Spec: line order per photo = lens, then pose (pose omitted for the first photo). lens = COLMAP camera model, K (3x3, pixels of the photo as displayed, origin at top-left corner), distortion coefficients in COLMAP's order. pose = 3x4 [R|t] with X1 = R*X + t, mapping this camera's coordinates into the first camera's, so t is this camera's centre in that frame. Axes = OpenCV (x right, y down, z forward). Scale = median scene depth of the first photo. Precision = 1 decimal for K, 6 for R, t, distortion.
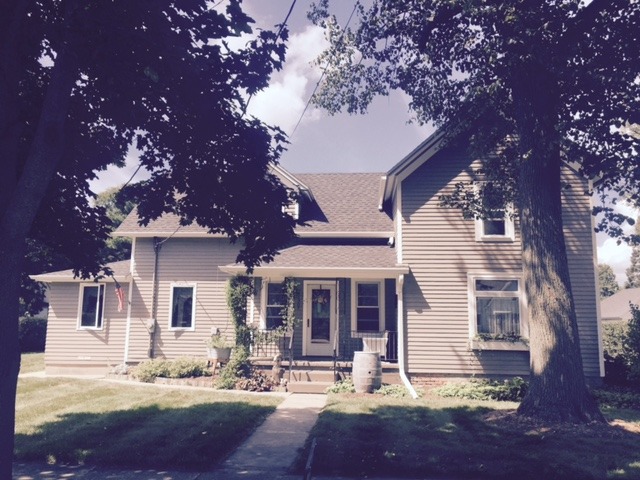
lens RADIAL K [[546.9, 0, 320.0], [0, 546.9, 240.0], [0, 0, 1]] dist [0.006014, 0.007713]
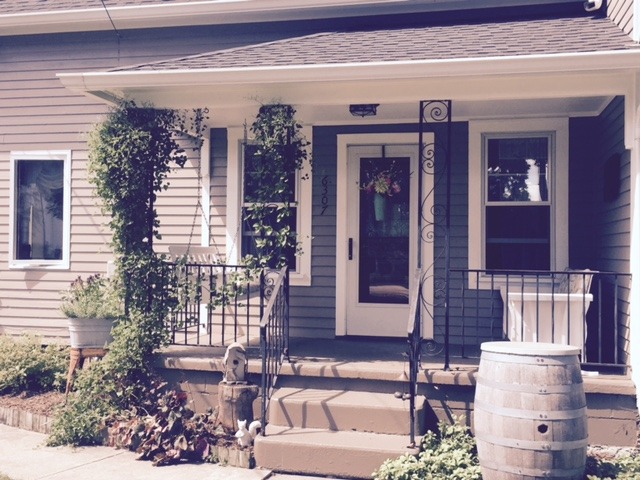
lens RADIAL K [[715.0, 0, 320.0], [0, 715.0, 240.0], [0, 0, 1]] dist [0.014323, 0.008780]
pose [[0.990605, -0.001011, -0.136754, 0.026977], [0.016978, 0.993146, 0.115645, 0.098570], [0.135699, -0.116880, 0.983832, 0.575692]]
